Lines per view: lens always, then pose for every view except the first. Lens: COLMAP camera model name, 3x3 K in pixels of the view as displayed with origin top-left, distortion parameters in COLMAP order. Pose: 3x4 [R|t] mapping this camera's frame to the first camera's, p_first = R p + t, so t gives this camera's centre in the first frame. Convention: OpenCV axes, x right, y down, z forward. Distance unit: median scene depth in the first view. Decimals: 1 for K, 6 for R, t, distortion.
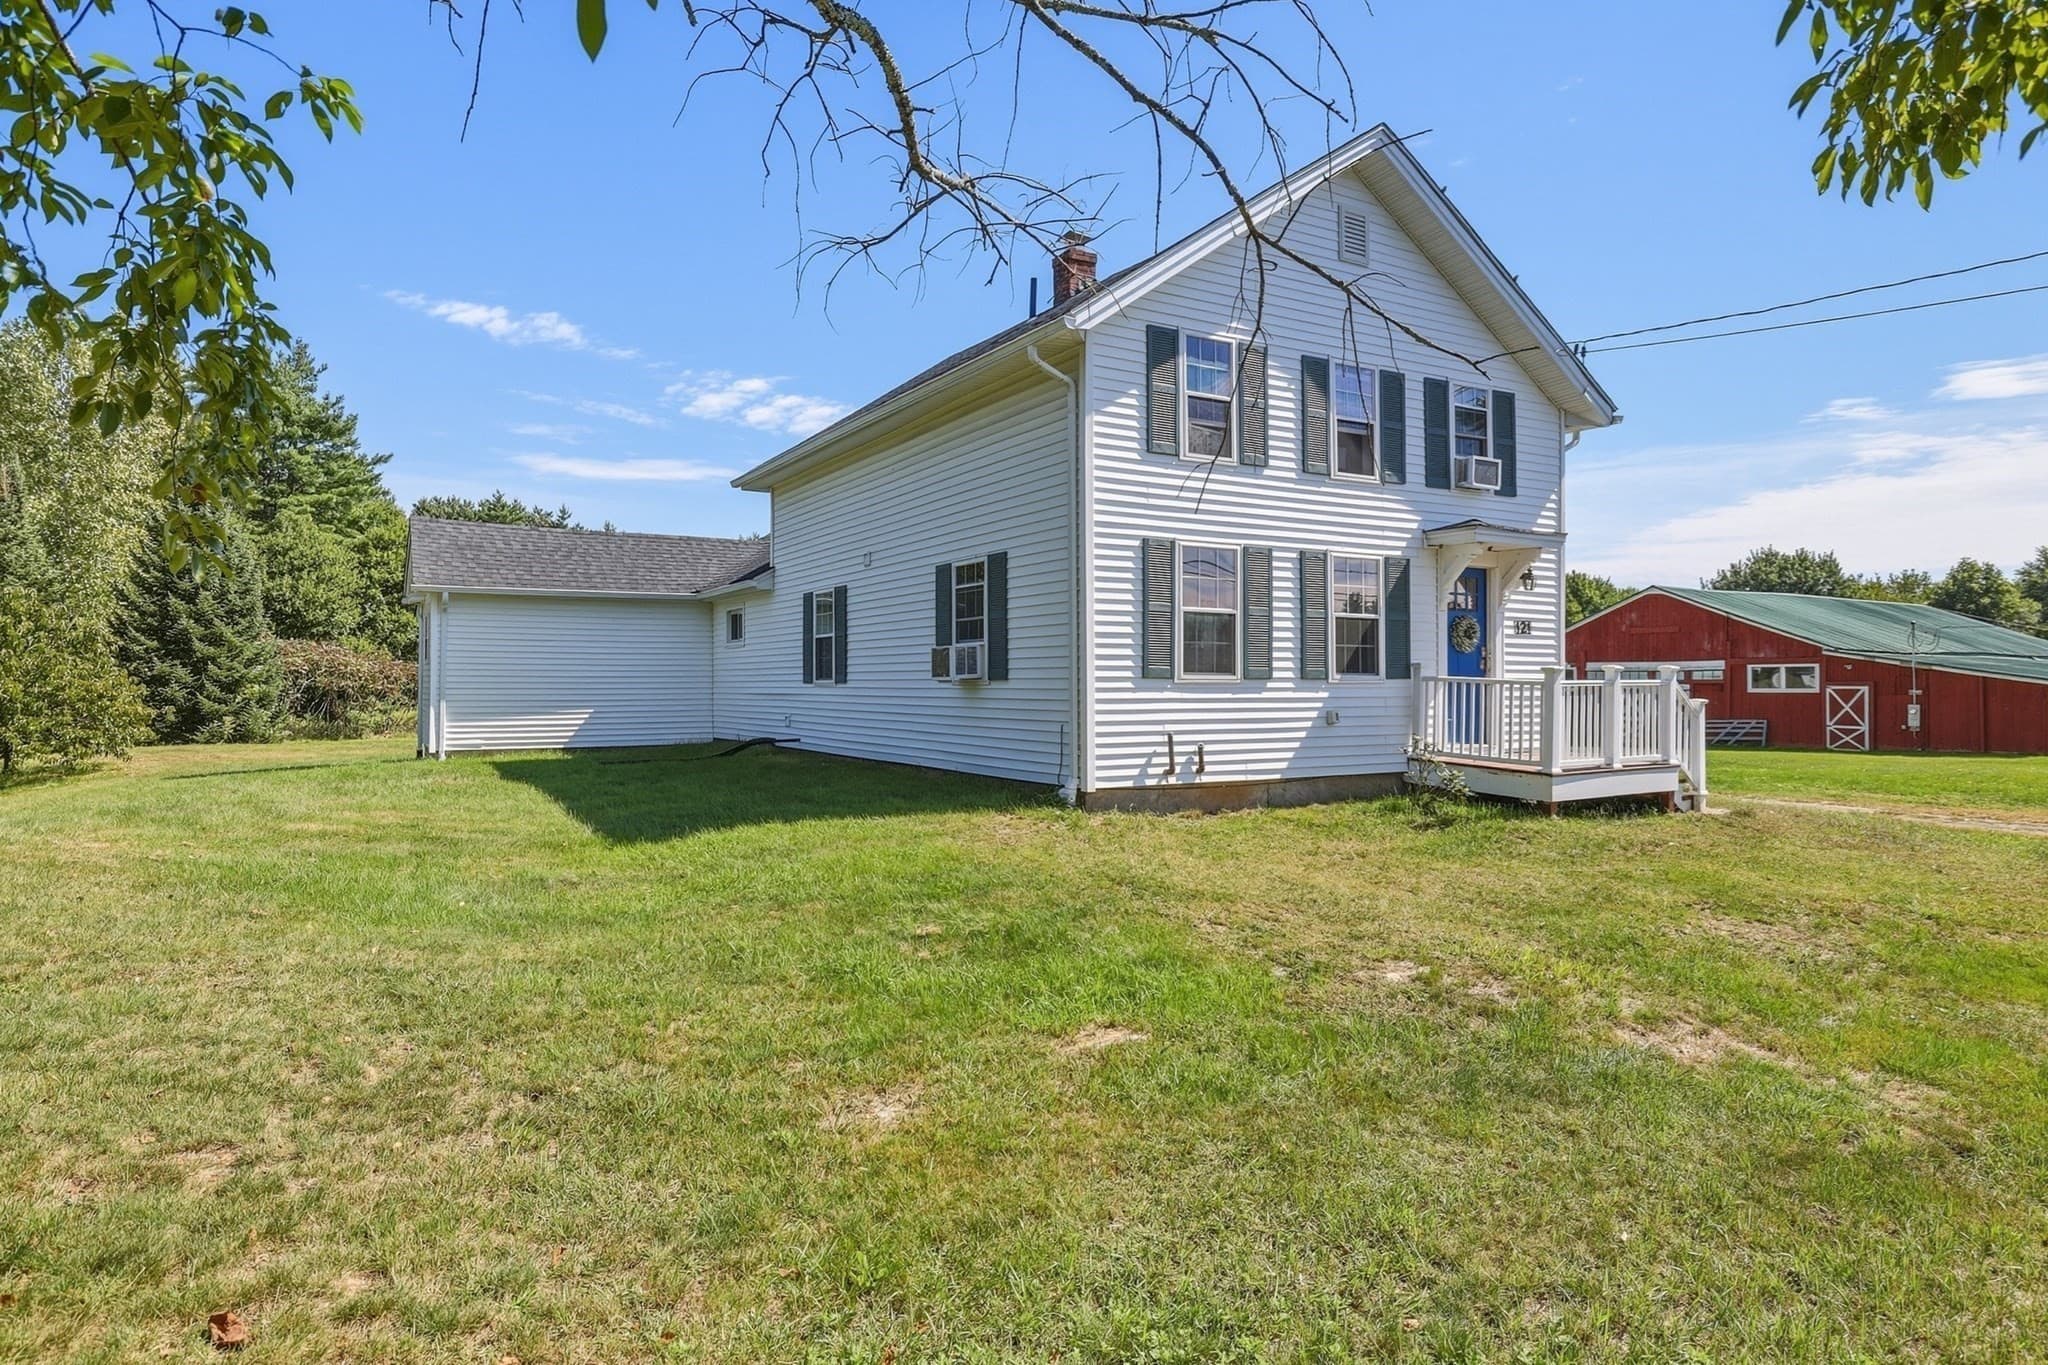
lens RADIAL K [[1152.4, 0, 970.2], [0, 1152.4, 680.0], [0, 0, 1]] dist [-0.002026, -0.000412]
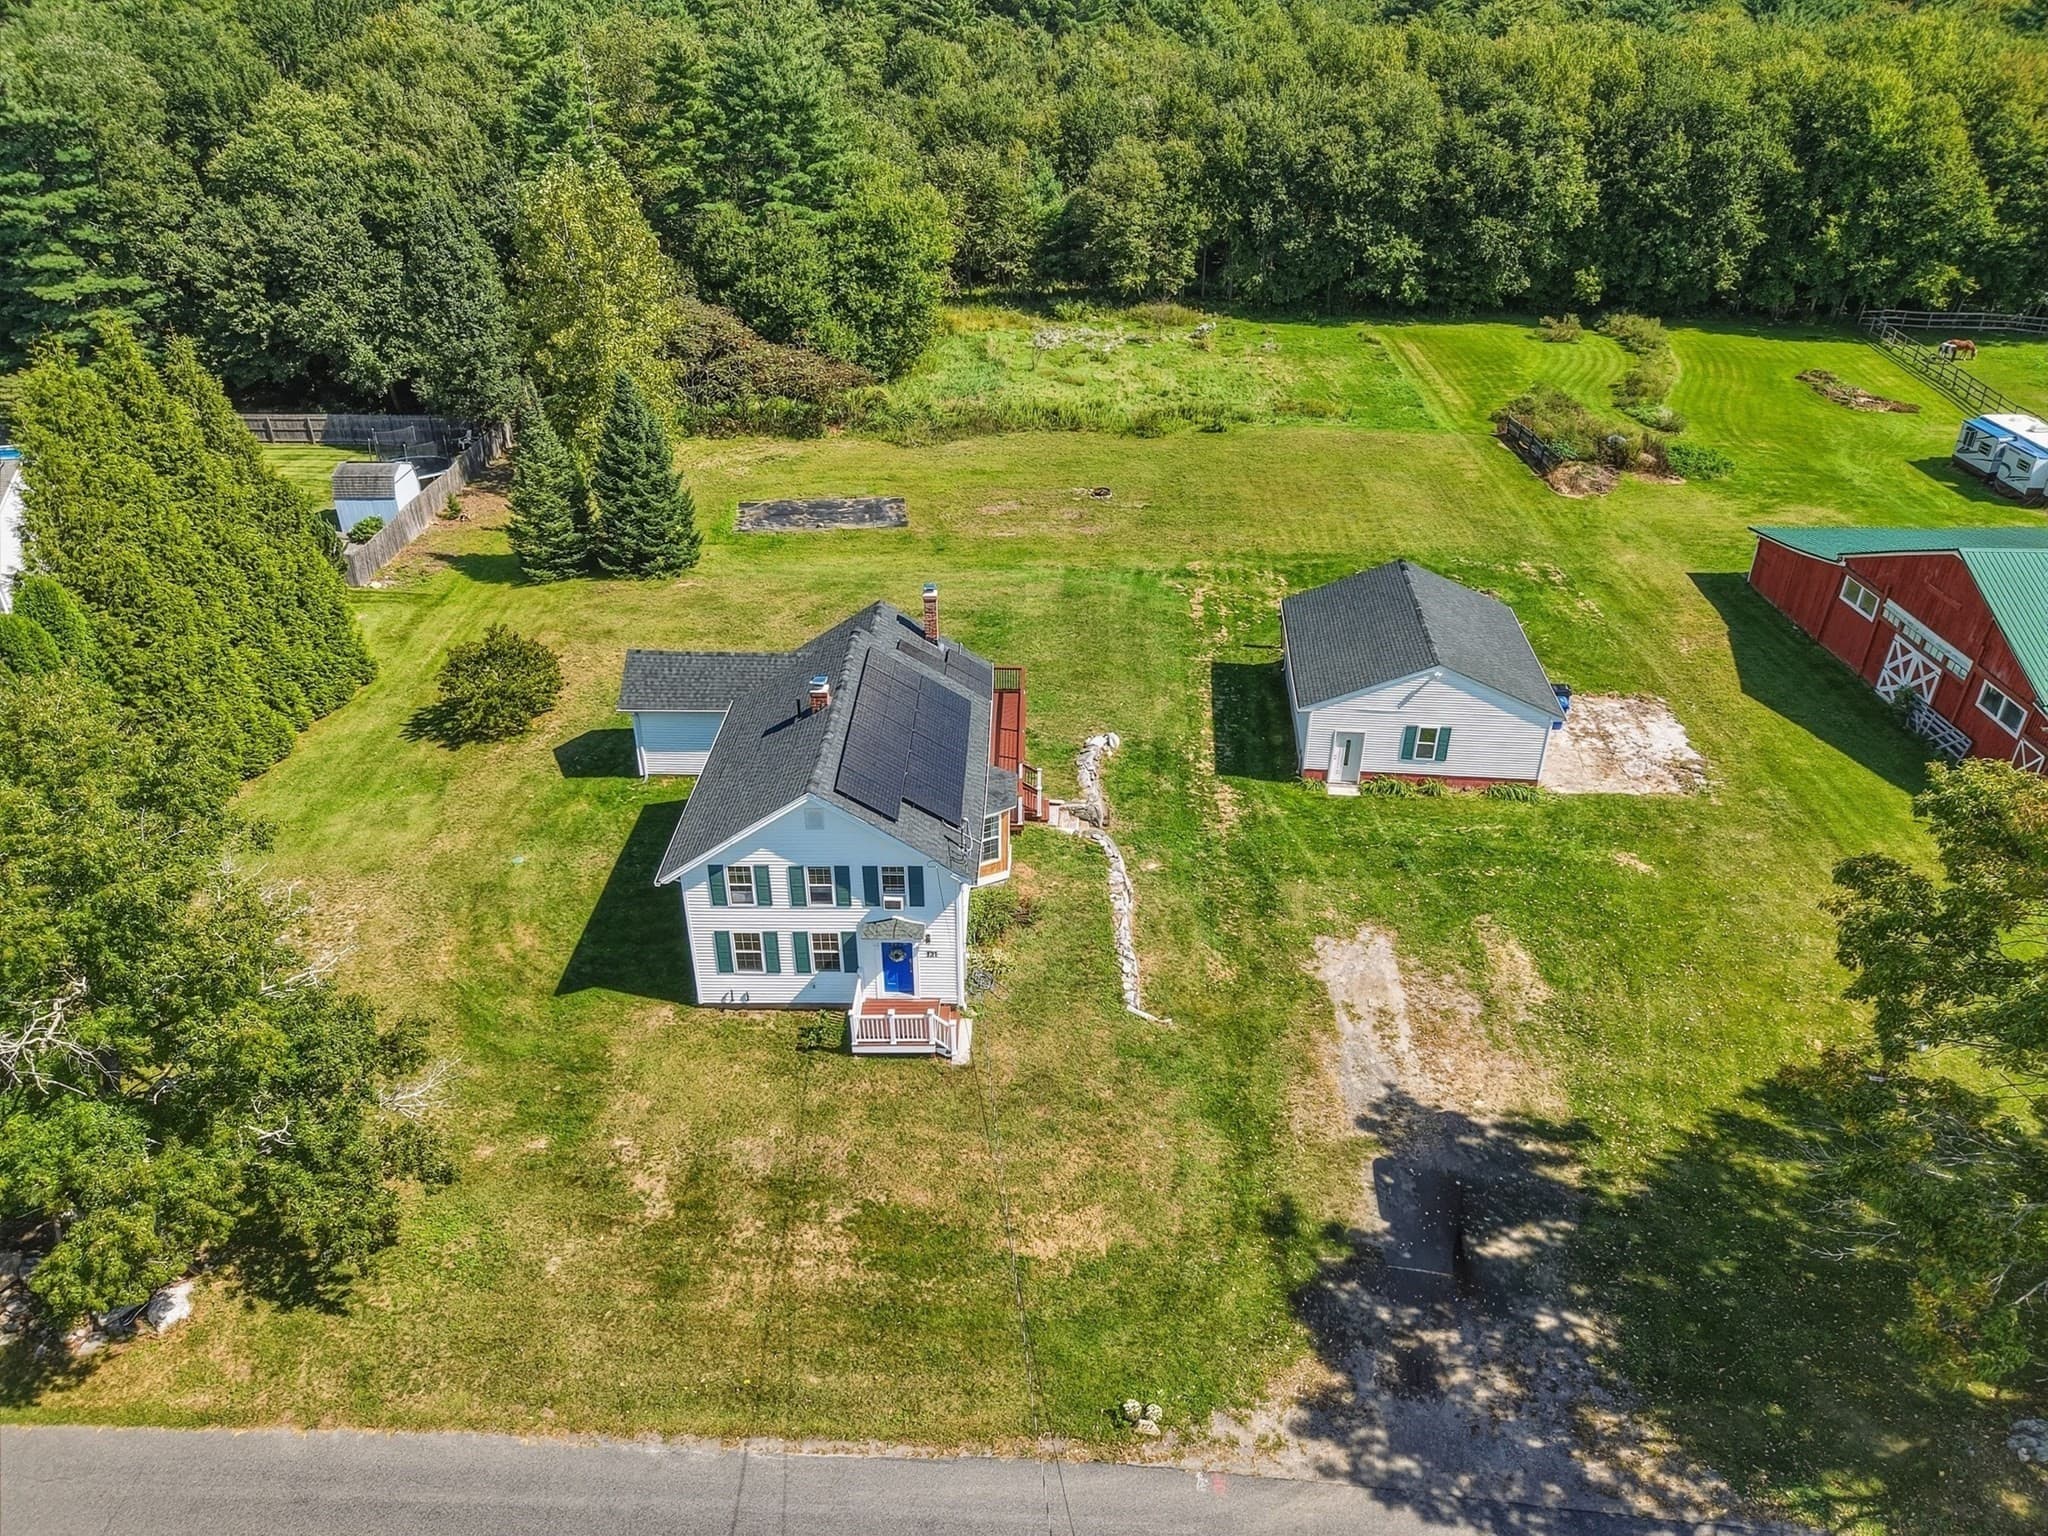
lens RADIAL K [[1369.6, 0, 1024.0], [0, 1369.6, 768.0], [0, 0, 1]] dist [0.006704, -0.002934]
pose [[0.870693, 0.248046, -0.424695, 1.737765], [0.000676, 0.862902, 0.505370, -1.756994], [0.491826, -0.440309, 0.751156, -0.751894]]
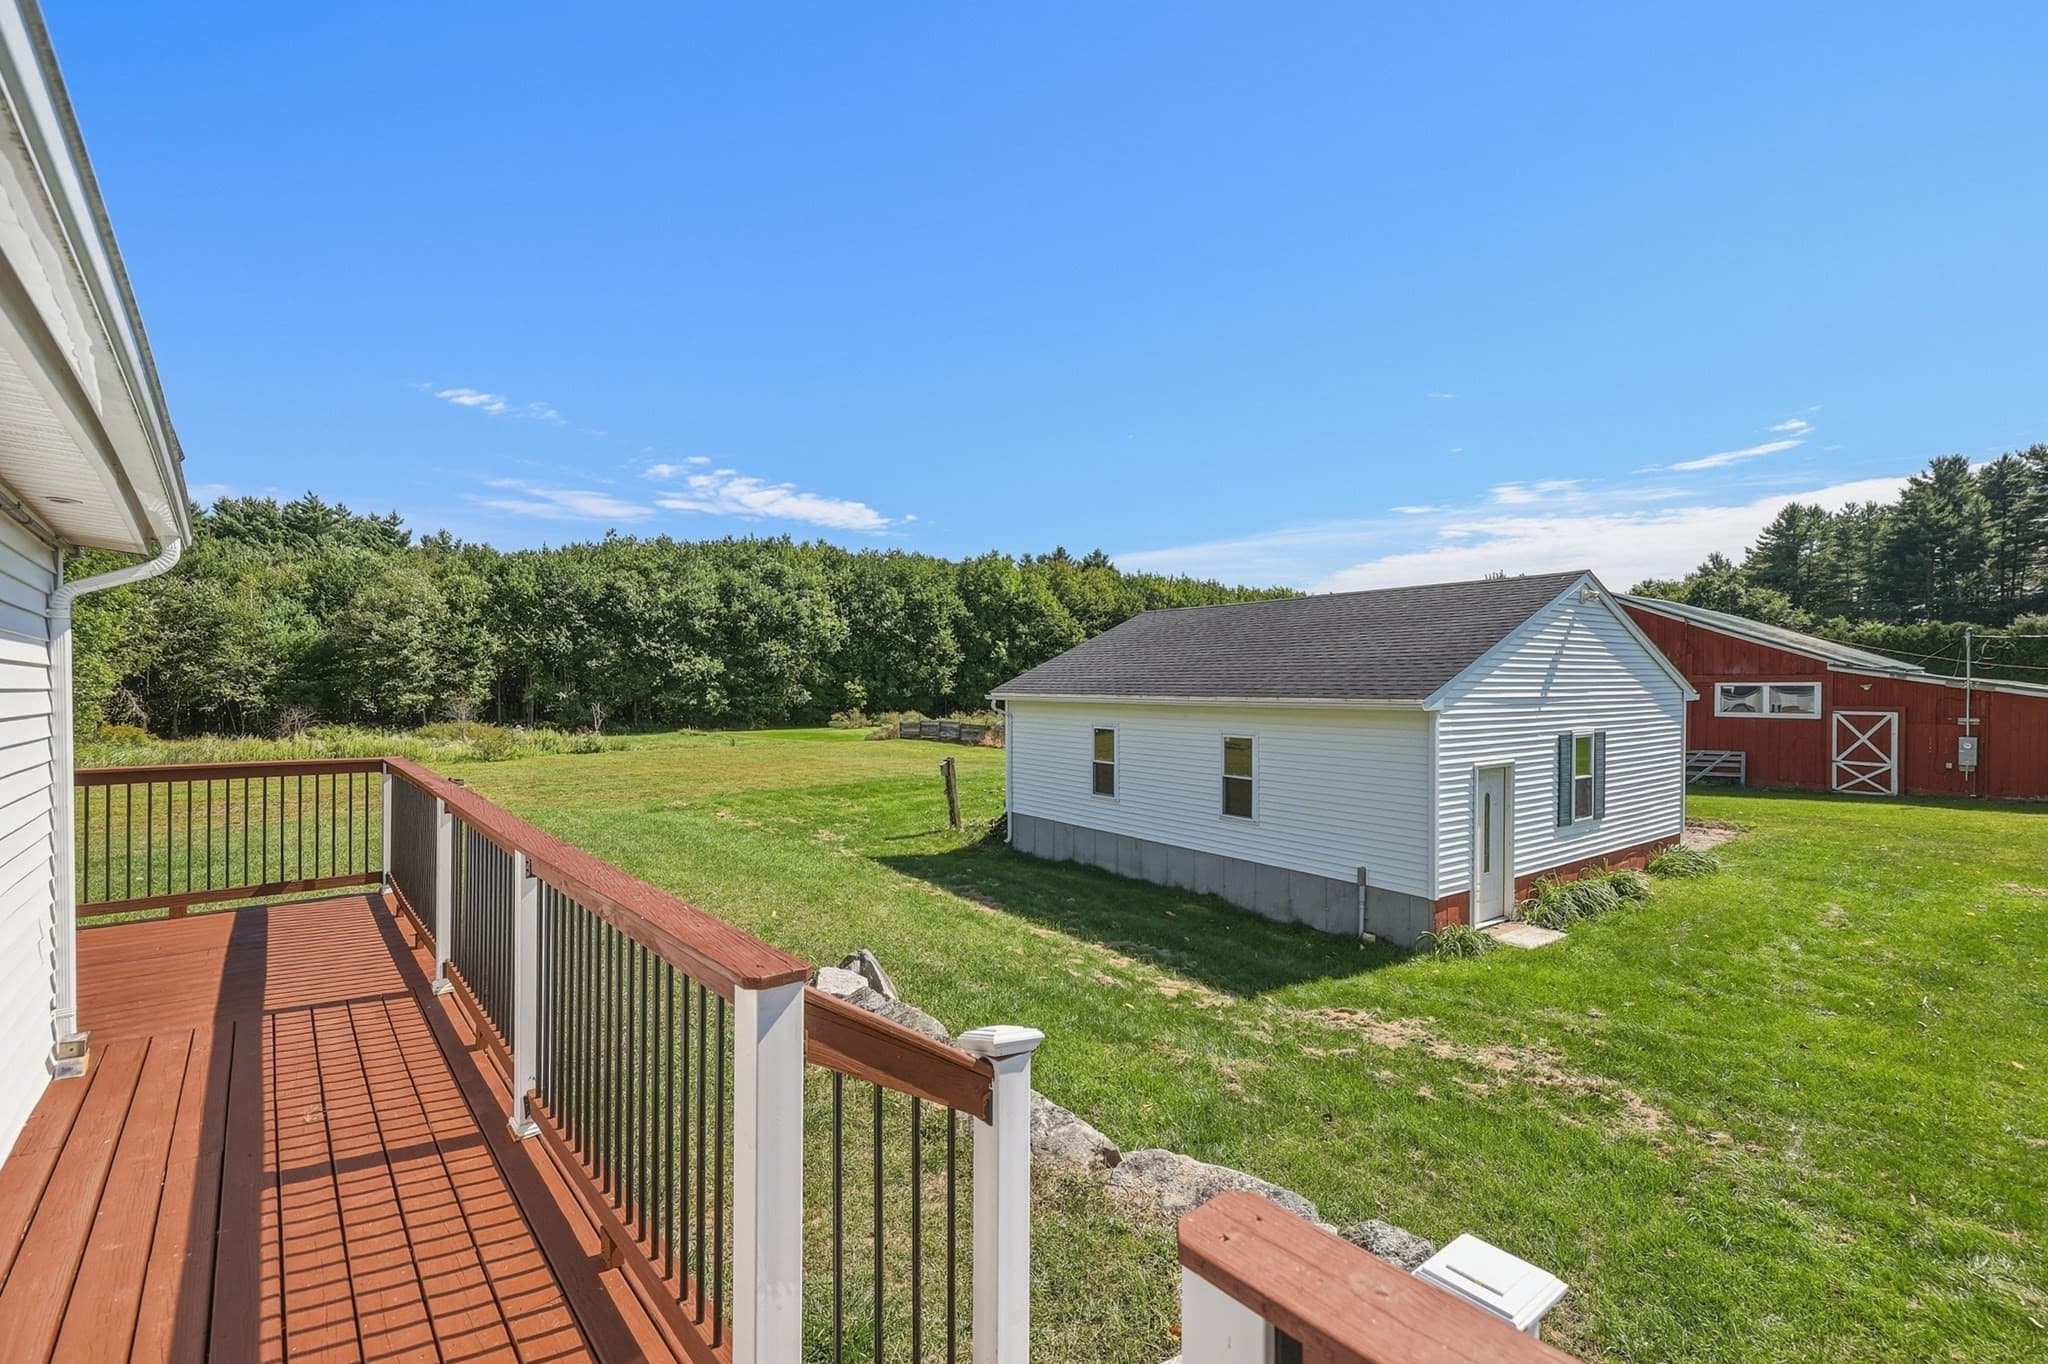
lens RADIAL K [[890.0, 0, 1030.8], [0, 890.0, 696.3], [0, 0, 1]] dist [-0.000756, -0.000198]
pose [[0.977619, -0.000346, 0.210382, 0.271257], [-0.002568, 0.999905, 0.013576, -0.072096], [-0.210366, -0.013813, 0.977525, 1.683919]]
